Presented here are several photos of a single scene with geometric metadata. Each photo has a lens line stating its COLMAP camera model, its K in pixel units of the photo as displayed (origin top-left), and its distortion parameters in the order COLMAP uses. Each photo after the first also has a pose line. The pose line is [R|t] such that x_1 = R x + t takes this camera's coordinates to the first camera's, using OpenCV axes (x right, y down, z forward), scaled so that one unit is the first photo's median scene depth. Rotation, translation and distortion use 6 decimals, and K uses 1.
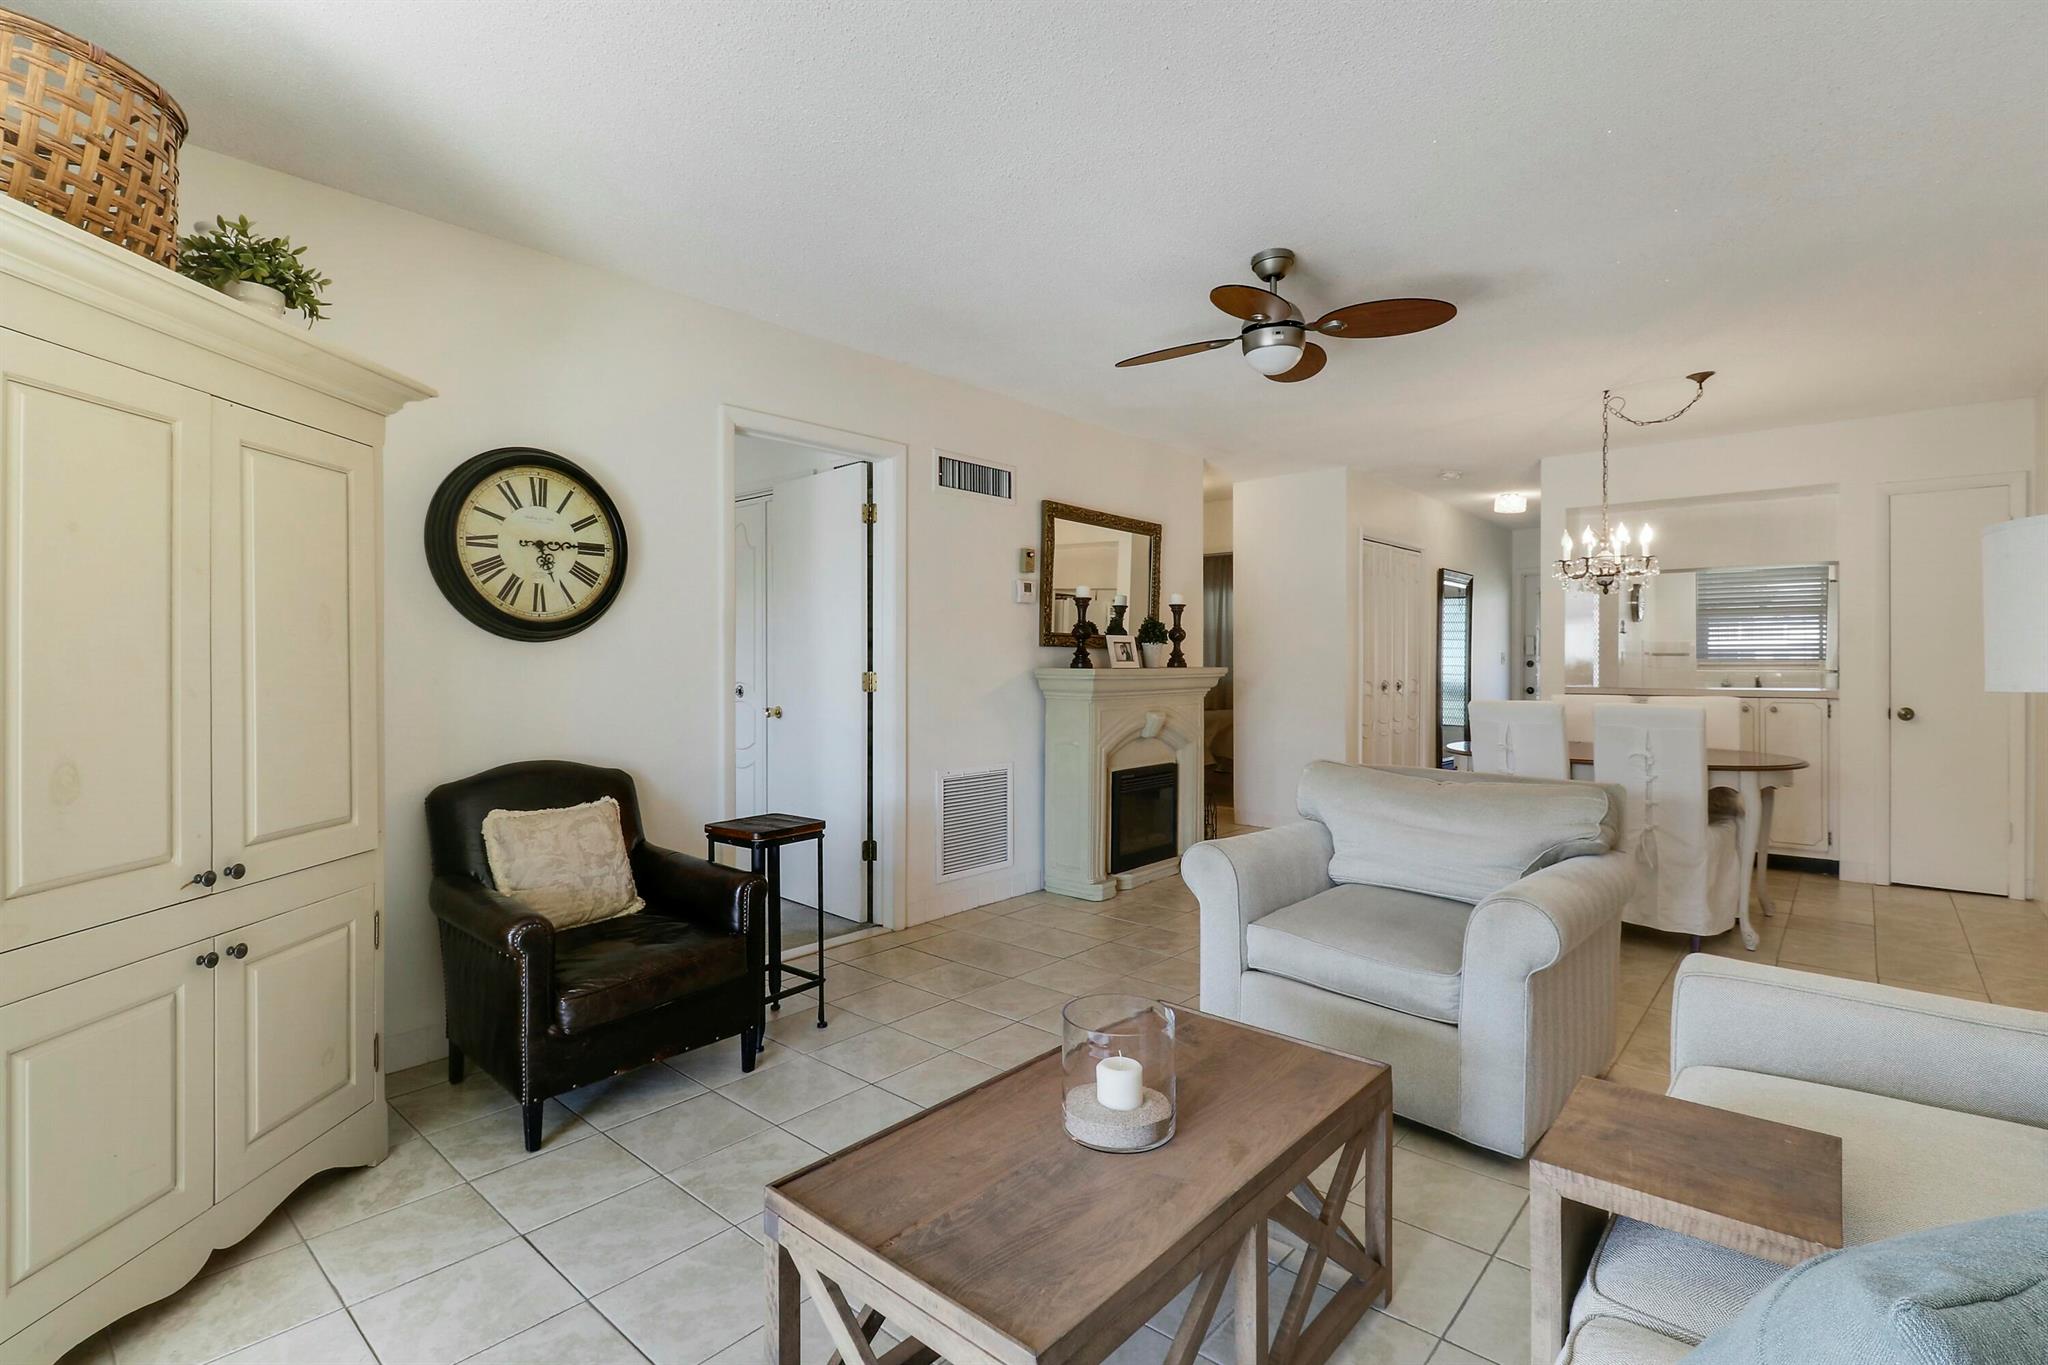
lens RADIAL K [[940.3, 0, 1024.7], [0, 940.3, 647.8], [0, 0, 1]] dist [0.002164, -0.007296]
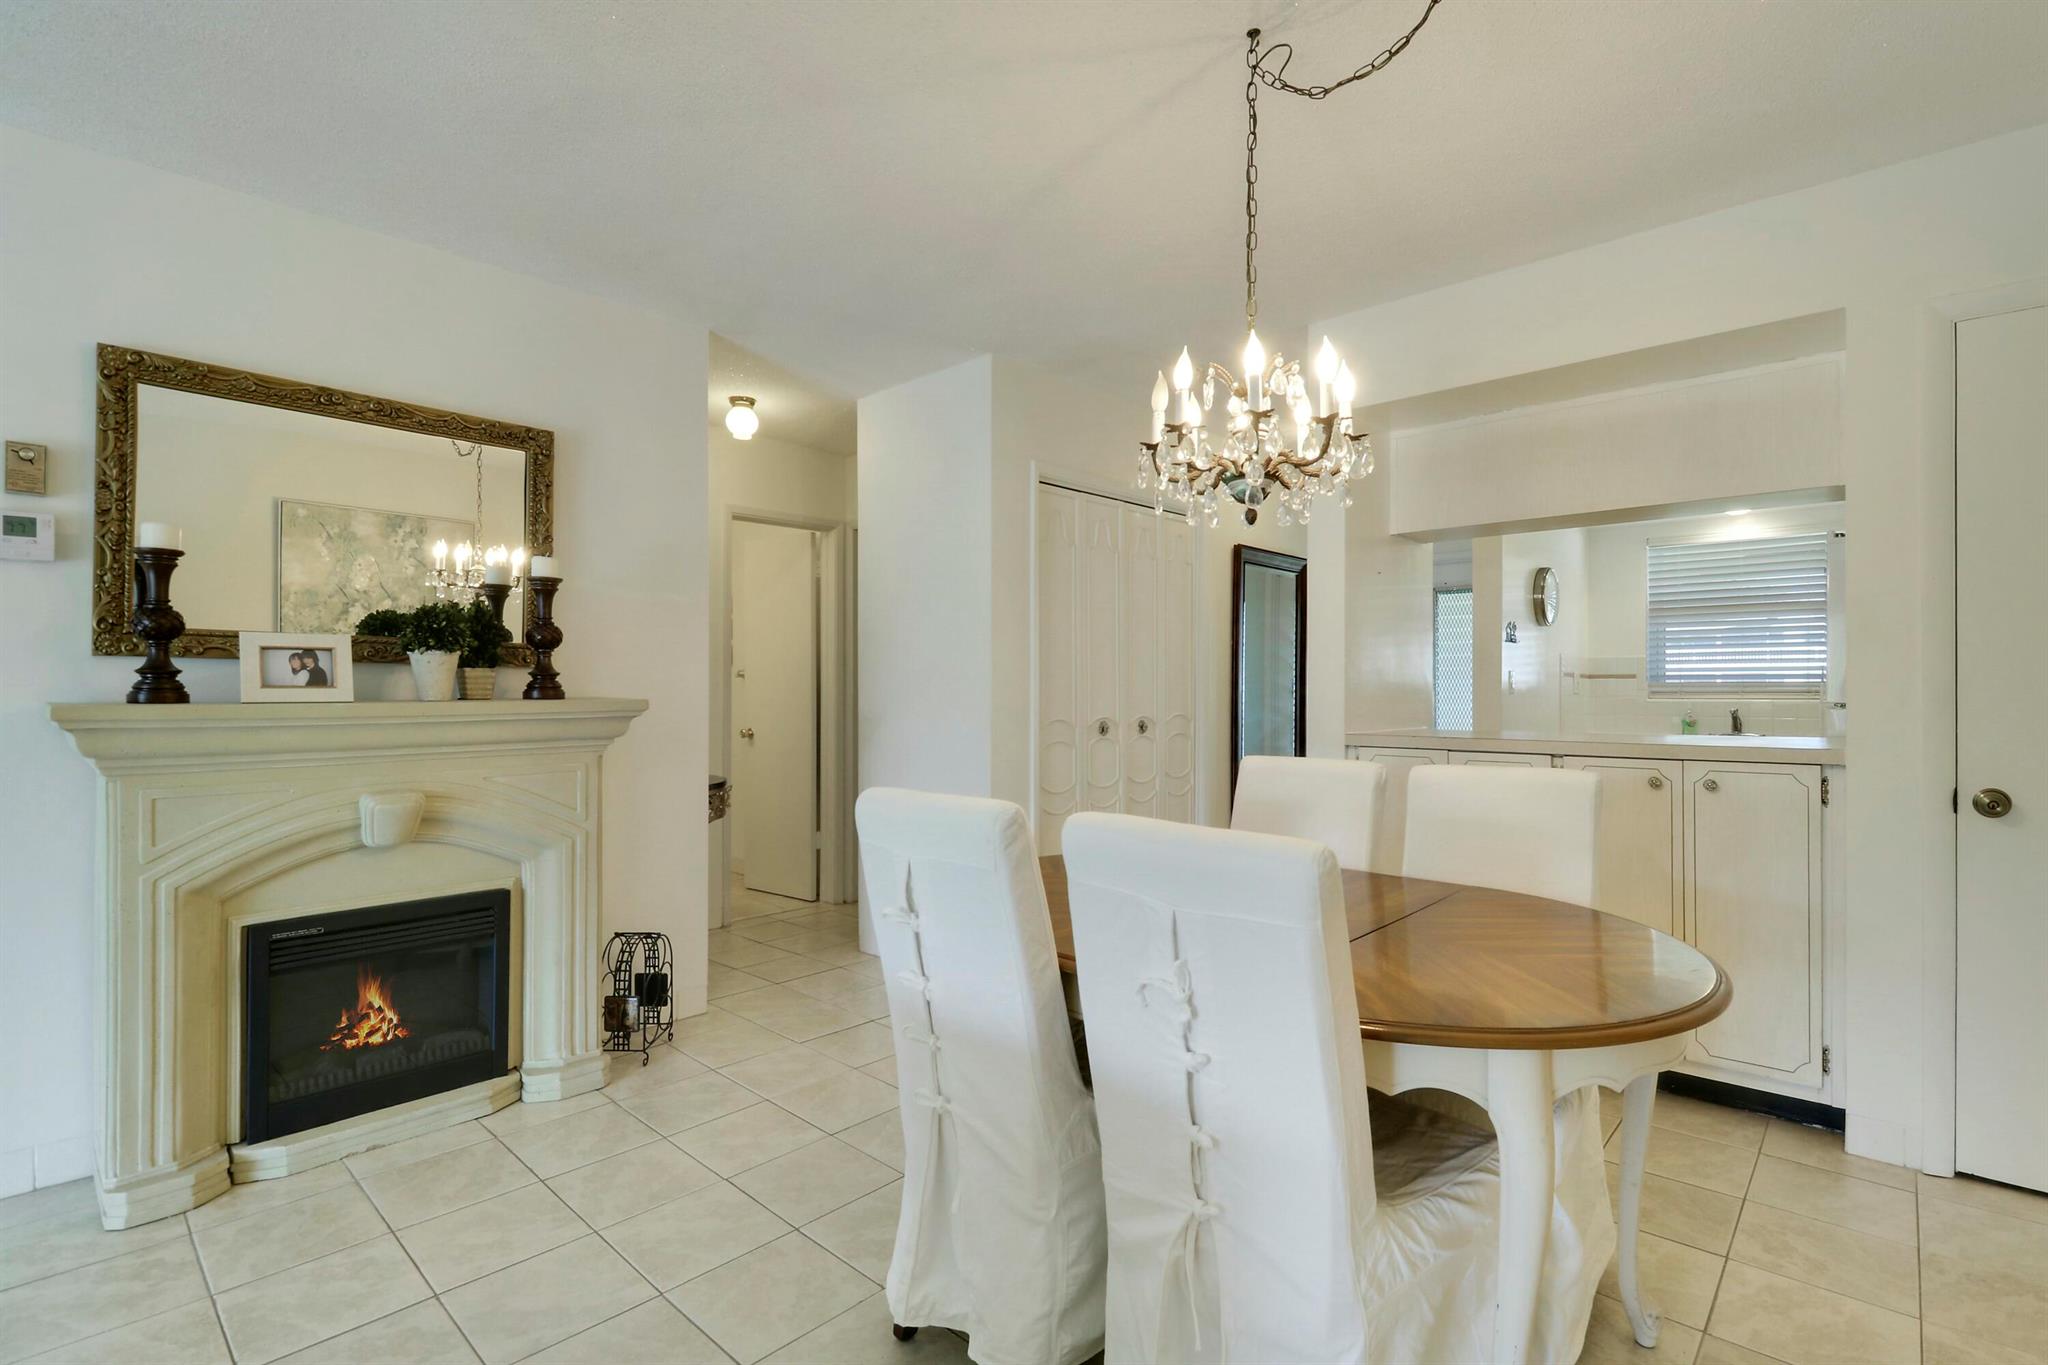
lens RADIAL K [[940.3, 0, 1020.7], [0, 940.3, 669.9], [0, 0, 1]] dist [0.002164, -0.007296]
pose [[0.999703, -0.001058, -0.024339, 0.487236], [0.000991, 0.999996, -0.002756, 0.006916], [0.024342, 0.002731, 0.999700, 0.542430]]
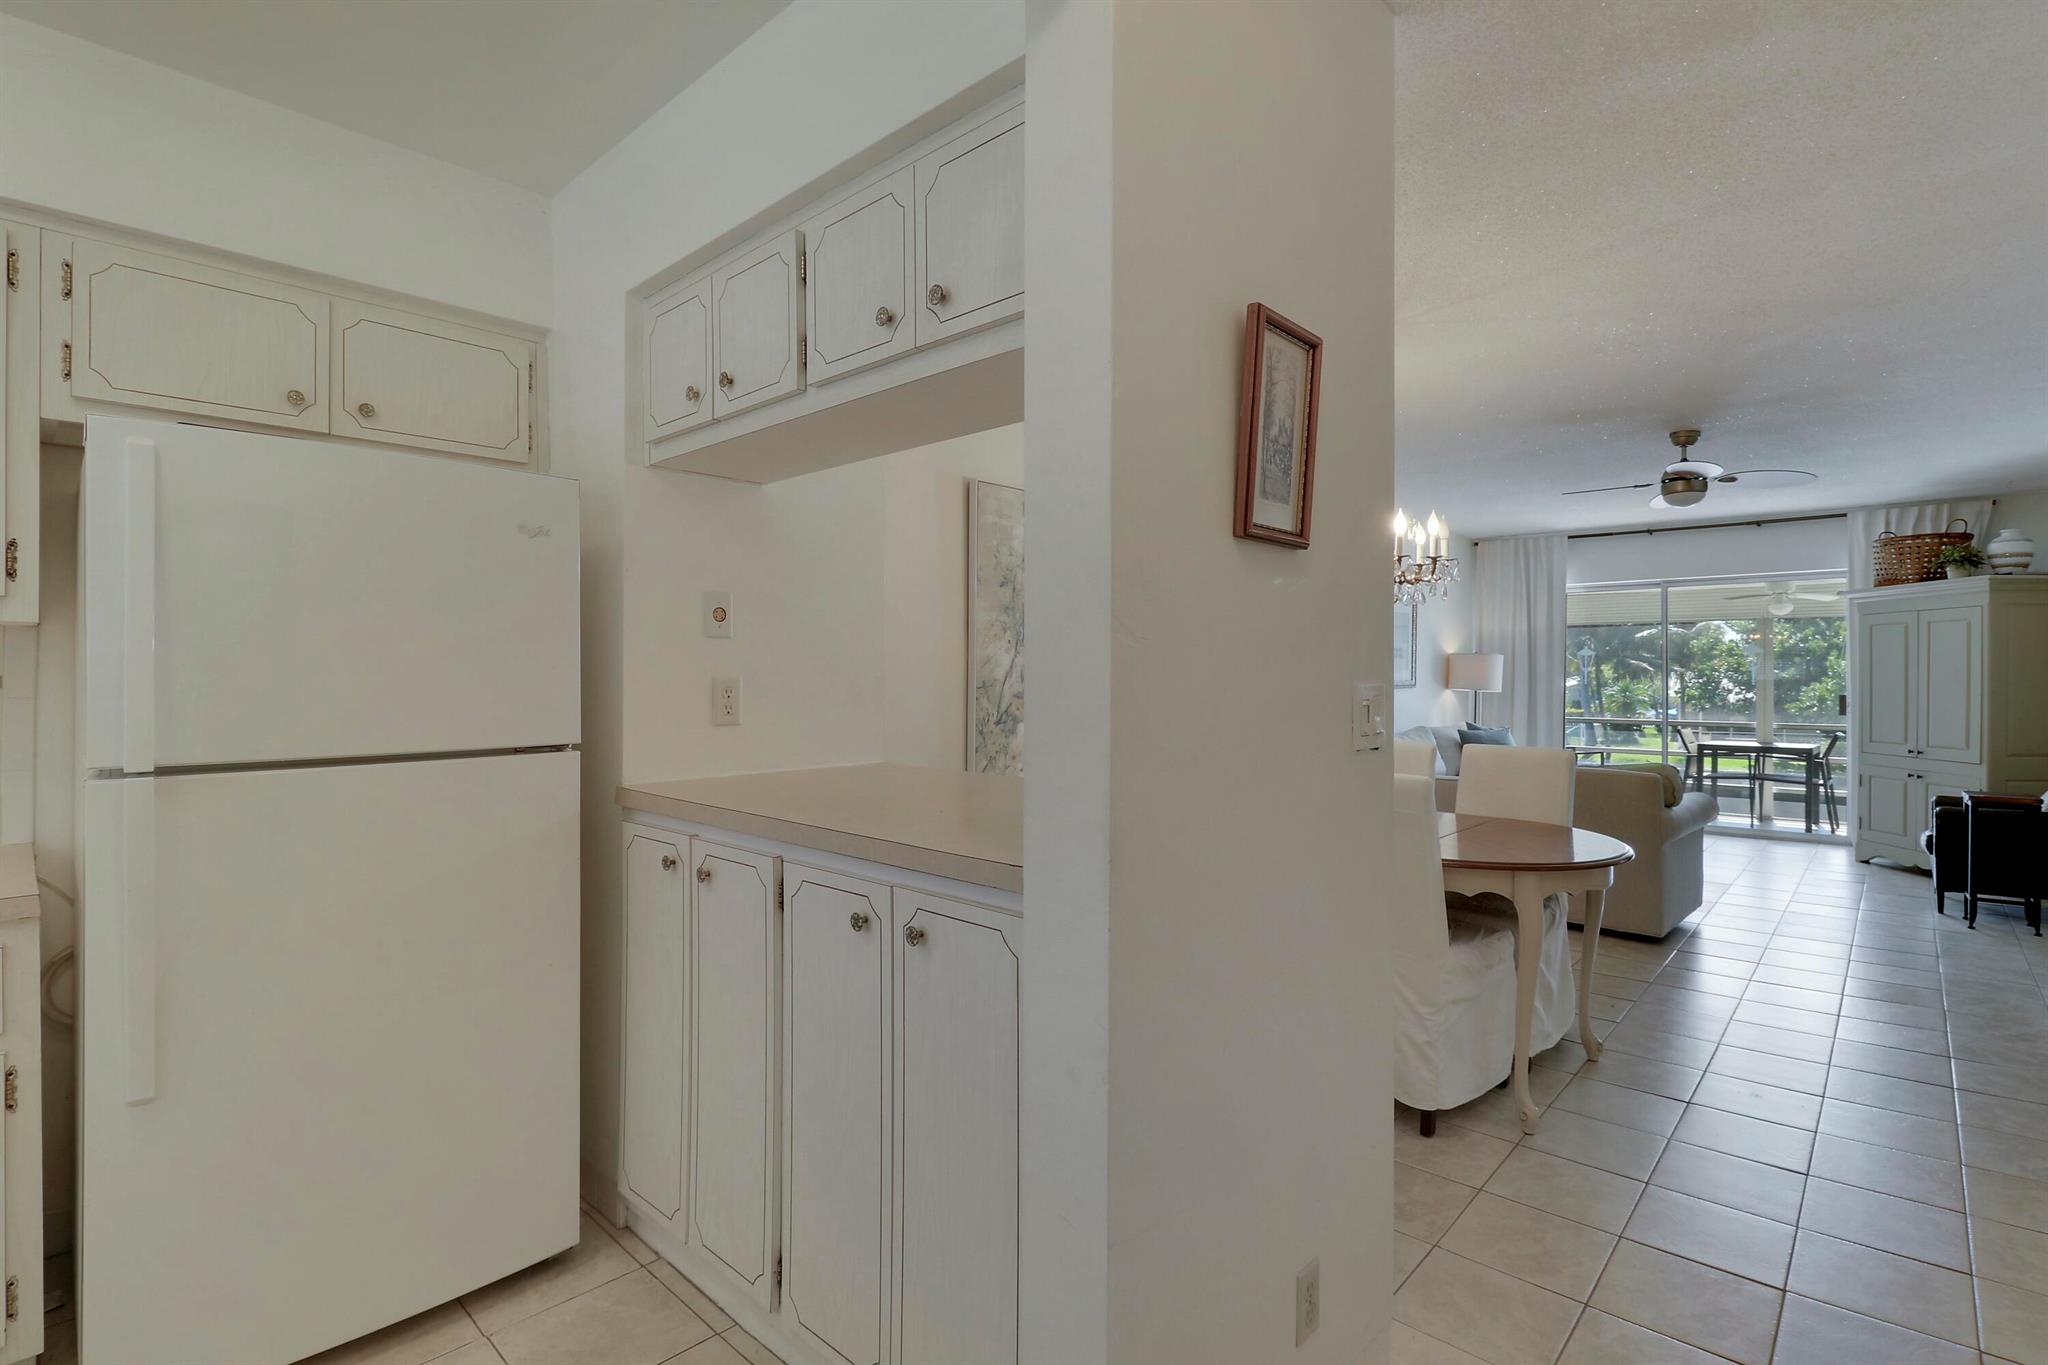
lens RADIAL K [[940.3, 0, 1052.8], [0, 940.3, 668.6], [0, 0, 1]] dist [0.002164, -0.007296]
pose [[-0.999977, 0.000041, 0.006847, 0.825639], [-0.000107, 0.999765, -0.021675, 0.003990], [-0.006846, -0.021675, -0.999742, 1.621554]]
